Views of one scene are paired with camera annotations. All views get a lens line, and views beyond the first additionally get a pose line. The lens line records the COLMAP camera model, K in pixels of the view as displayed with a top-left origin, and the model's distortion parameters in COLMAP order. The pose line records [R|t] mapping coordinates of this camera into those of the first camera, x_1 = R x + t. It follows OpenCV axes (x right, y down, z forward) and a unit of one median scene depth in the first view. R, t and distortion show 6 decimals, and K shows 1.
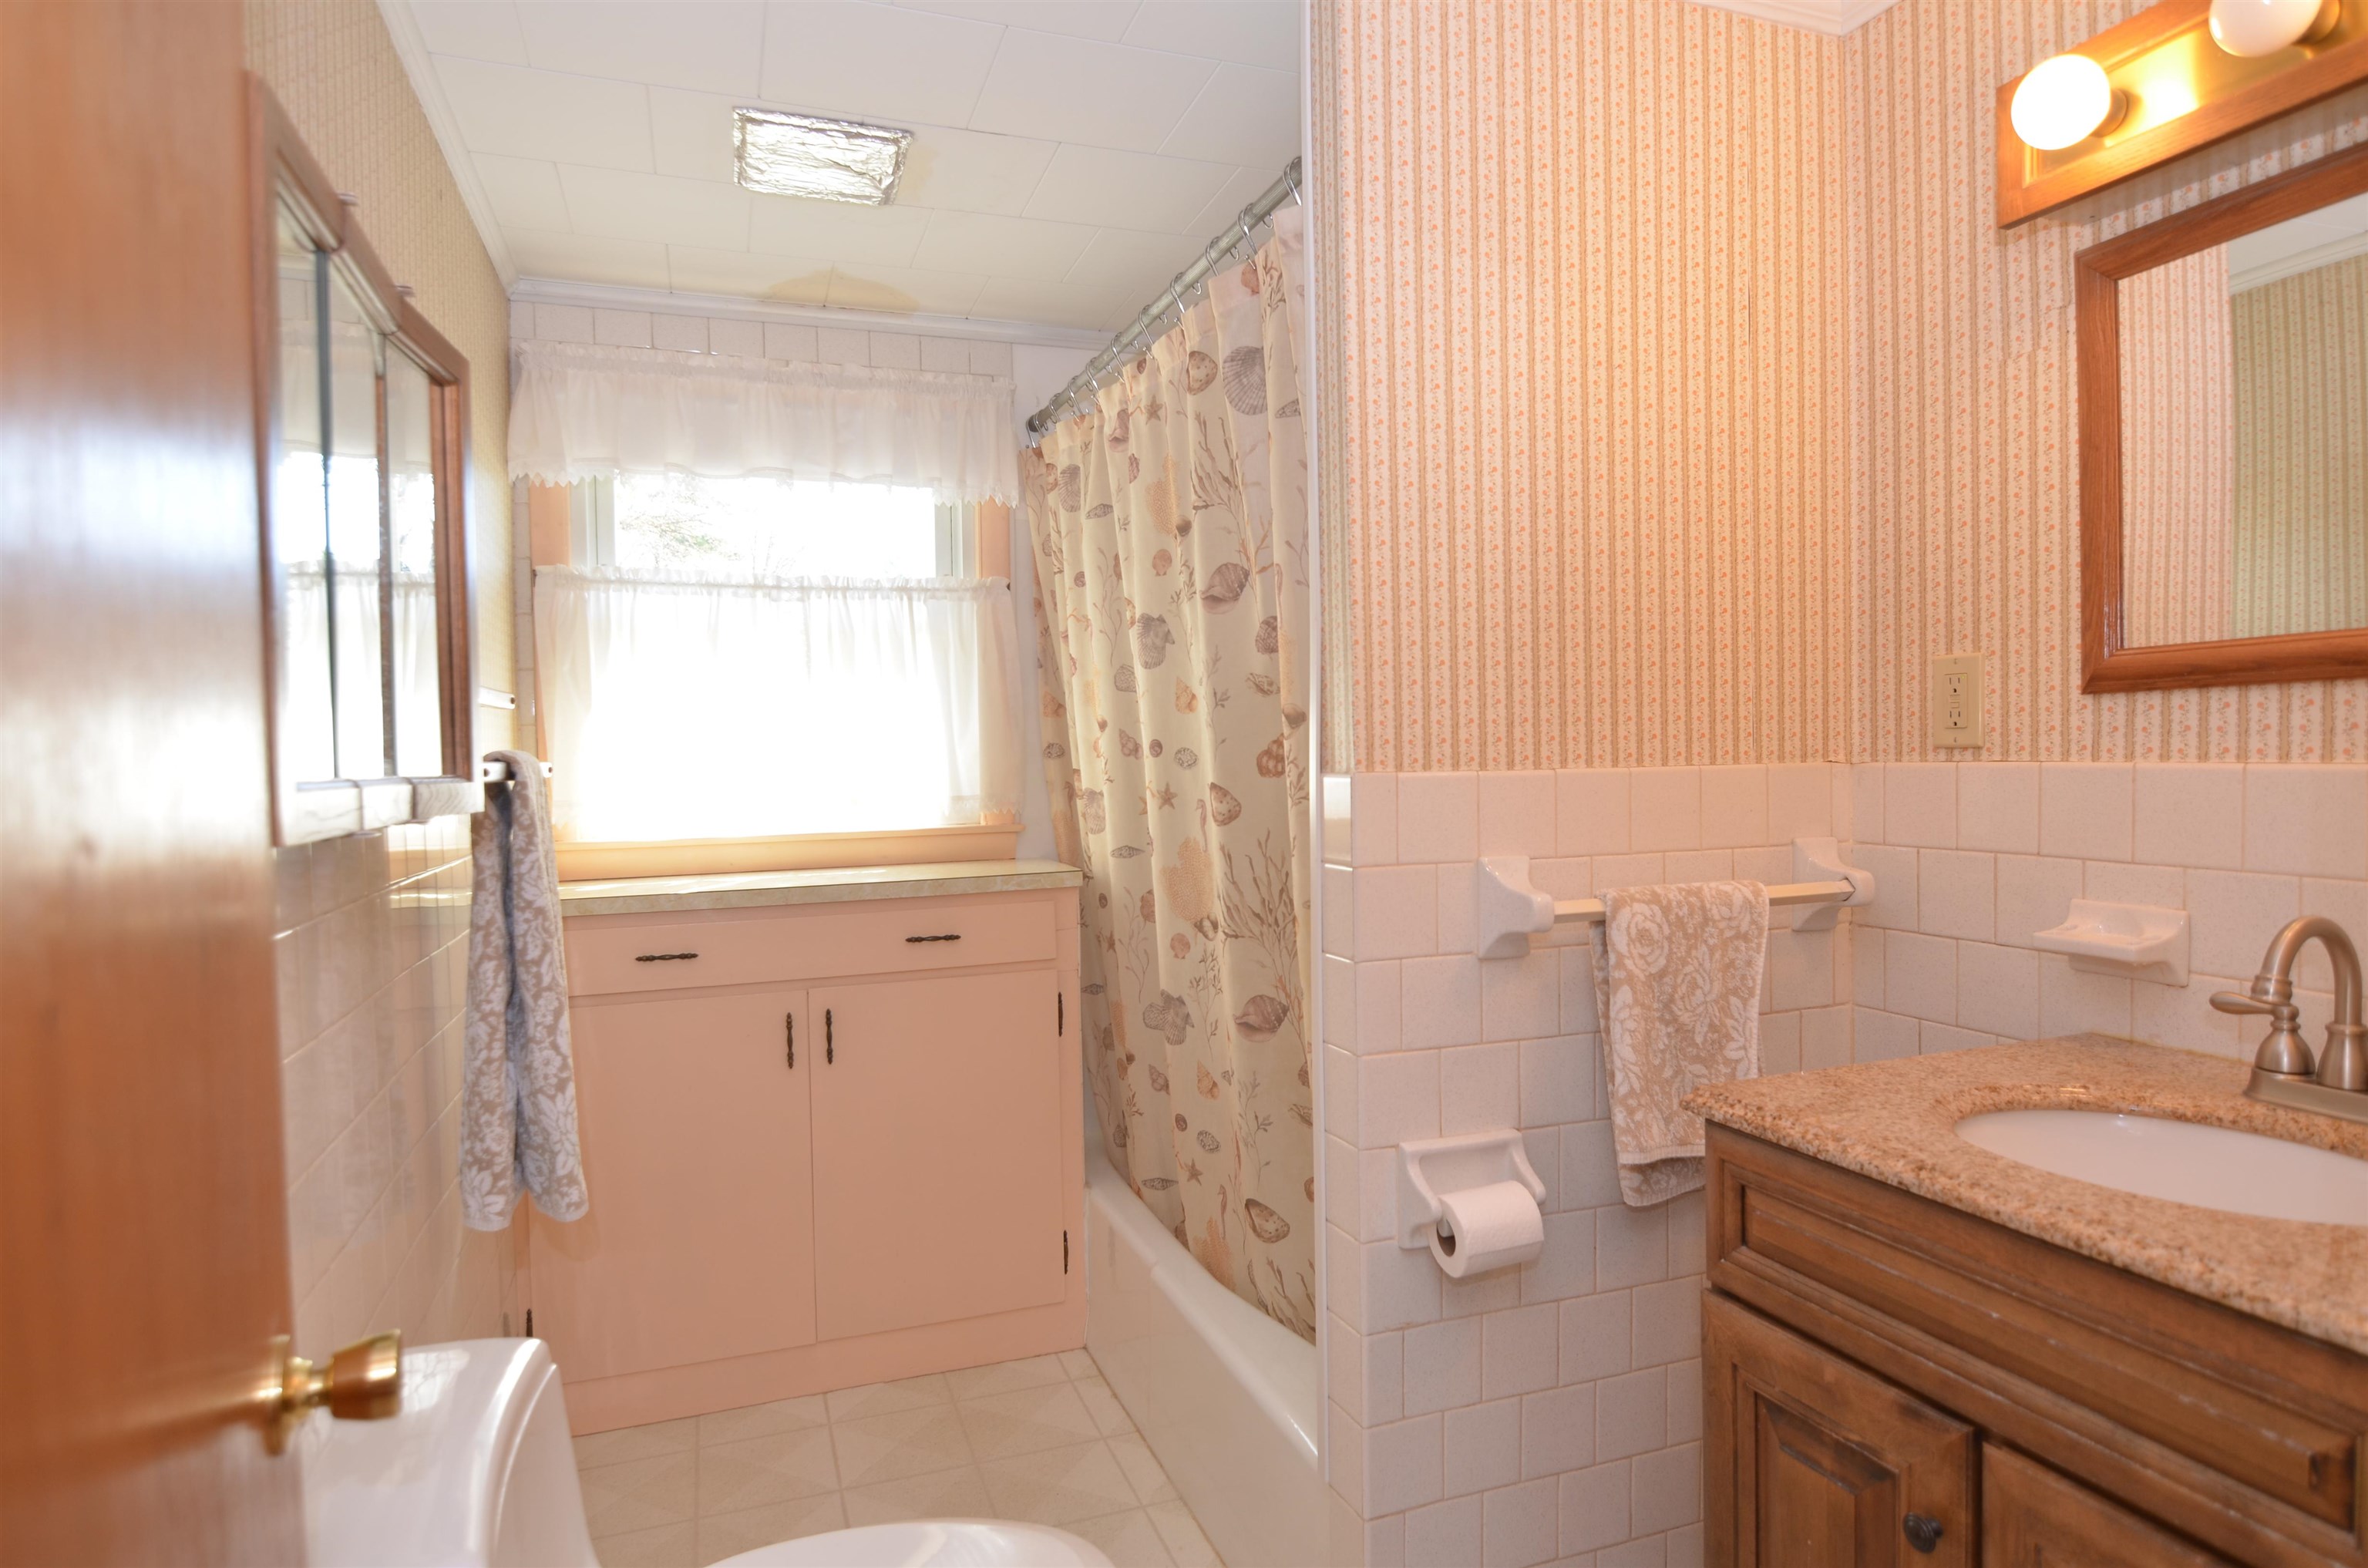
lens RADIAL K [[1299.5, 0, 1193.4], [0, 1299.5, 789.4], [0, 0, 1]] dist [-0.002540, -0.013795]
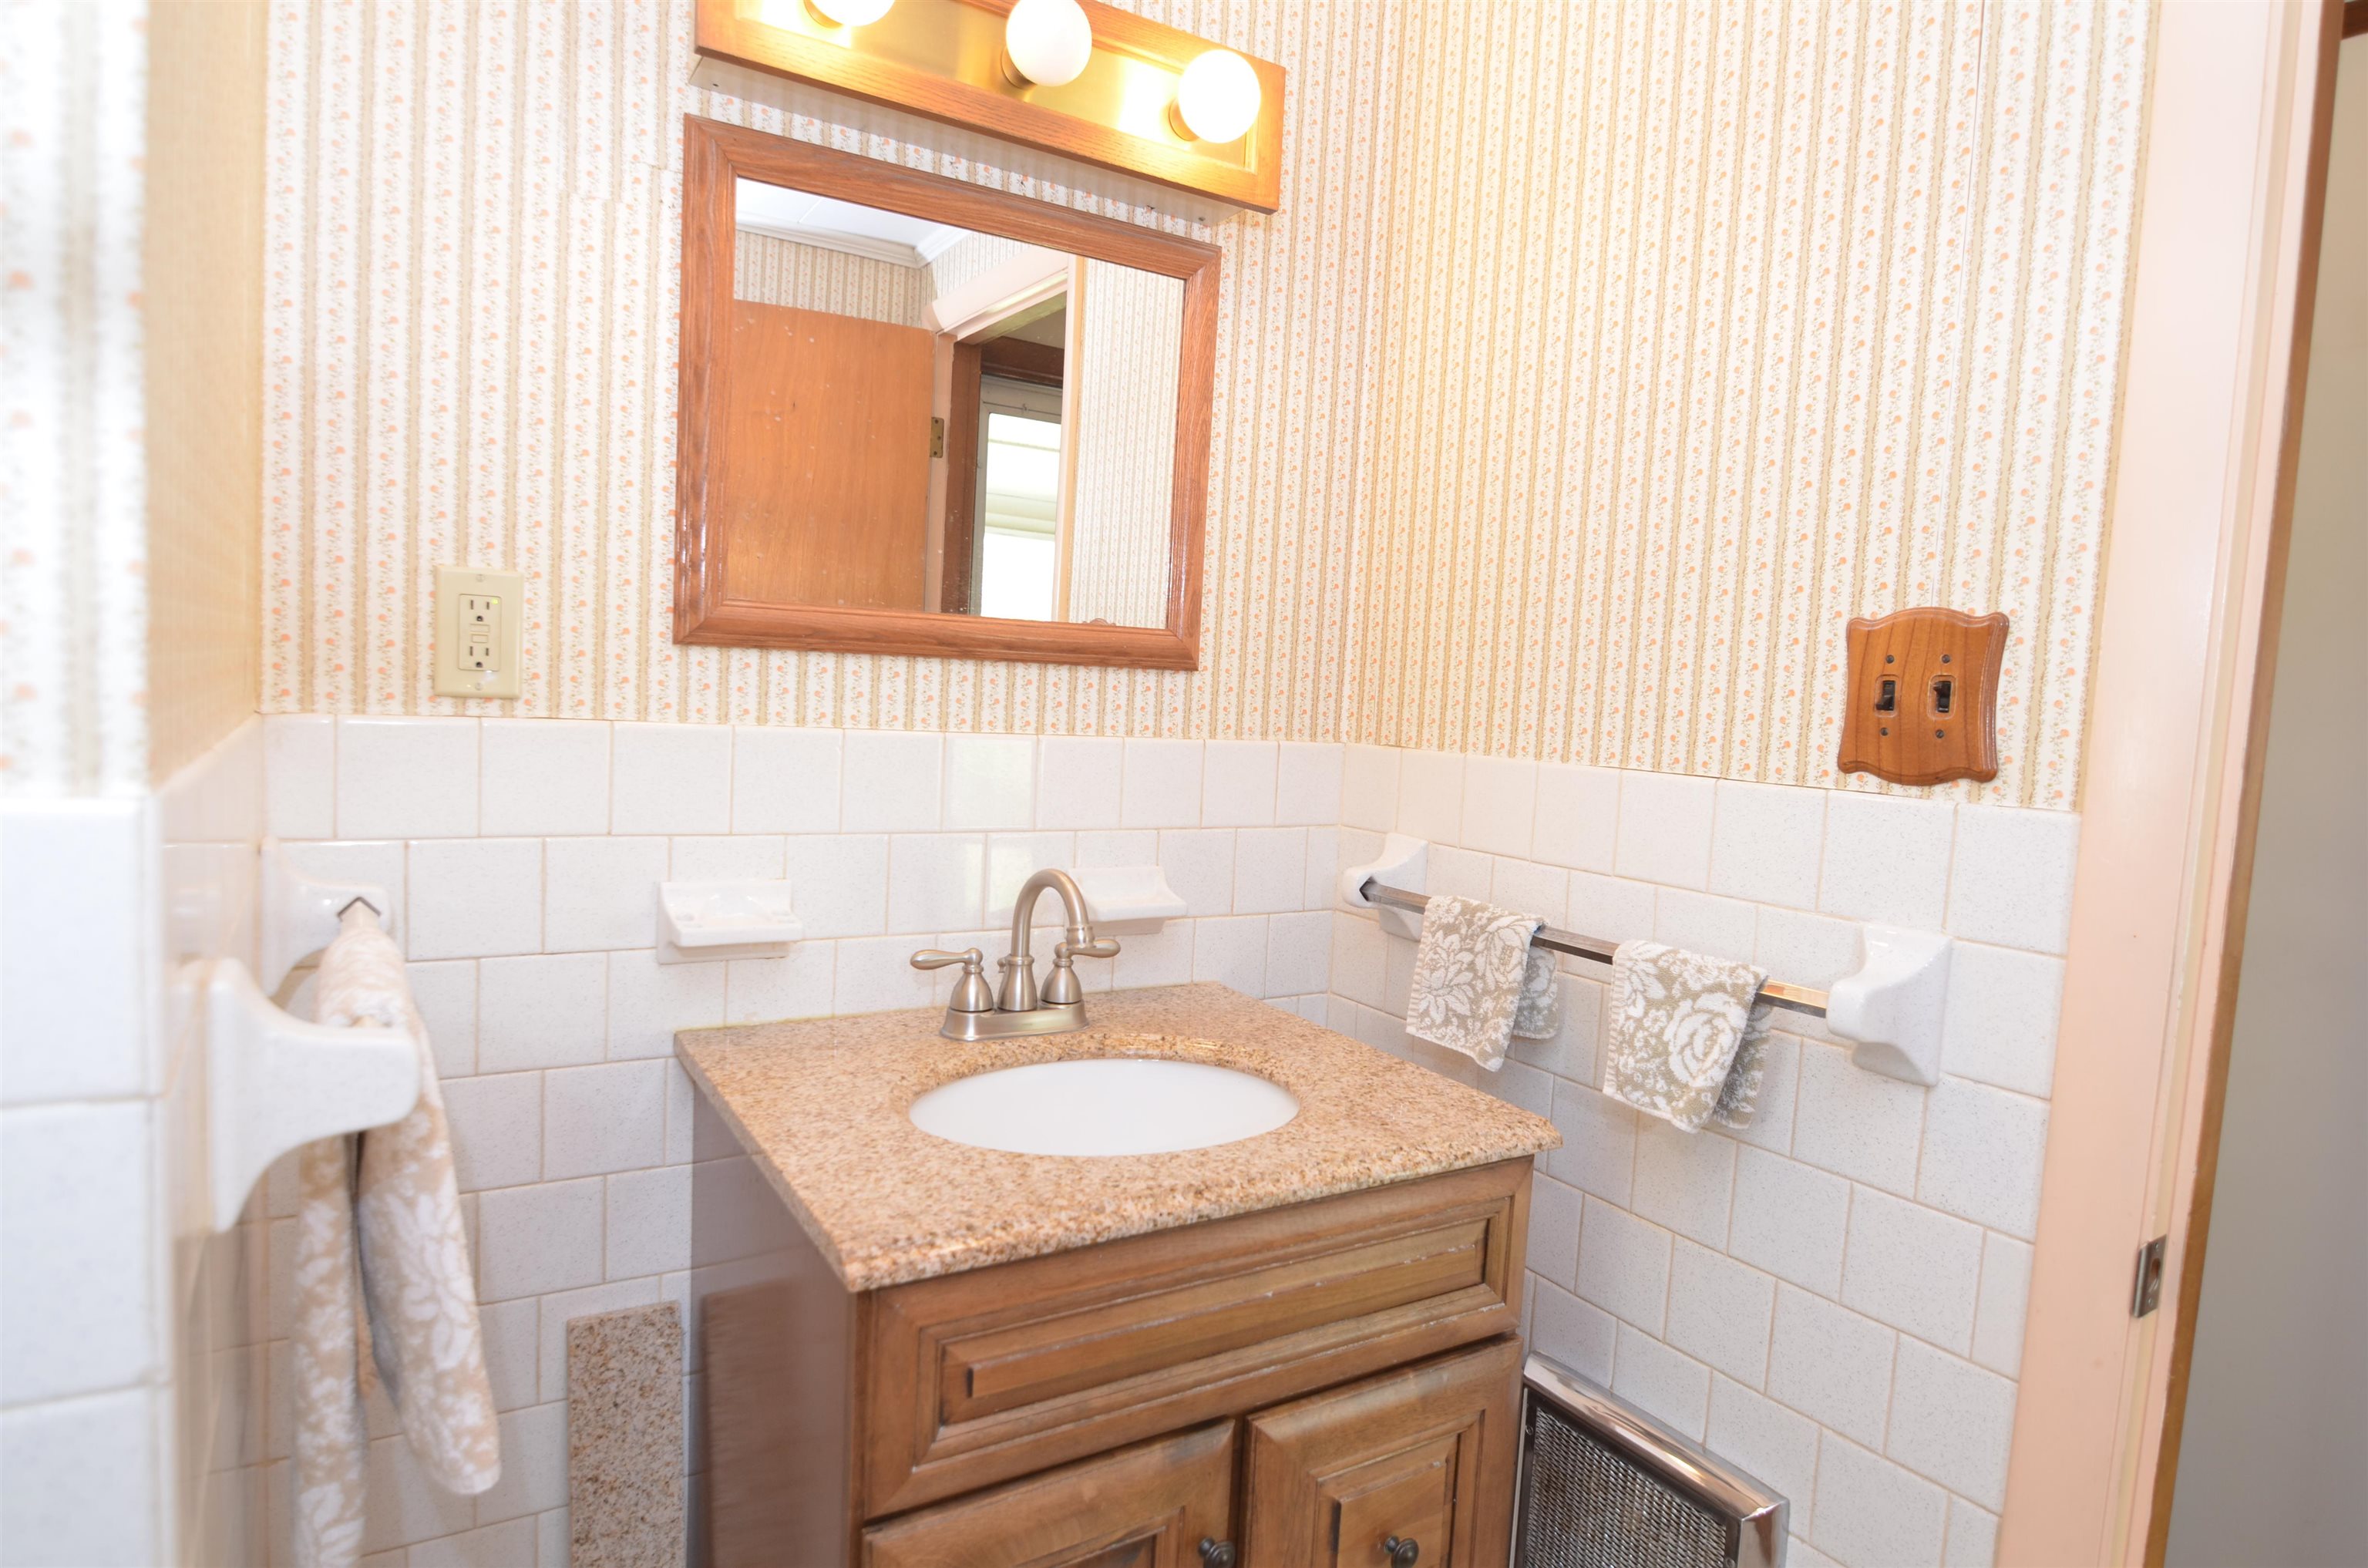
lens RADIAL K [[1299.5, 0, 1193.4], [0, 1299.5, 789.4], [0, 0, 1]] dist [-0.002540, -0.013795]
pose [[-0.215958, -0.066857, 0.974111, -0.242463], [-0.021127, 0.997739, 0.063795, -0.041354], [-0.976174, -0.006803, -0.216883, 0.892022]]
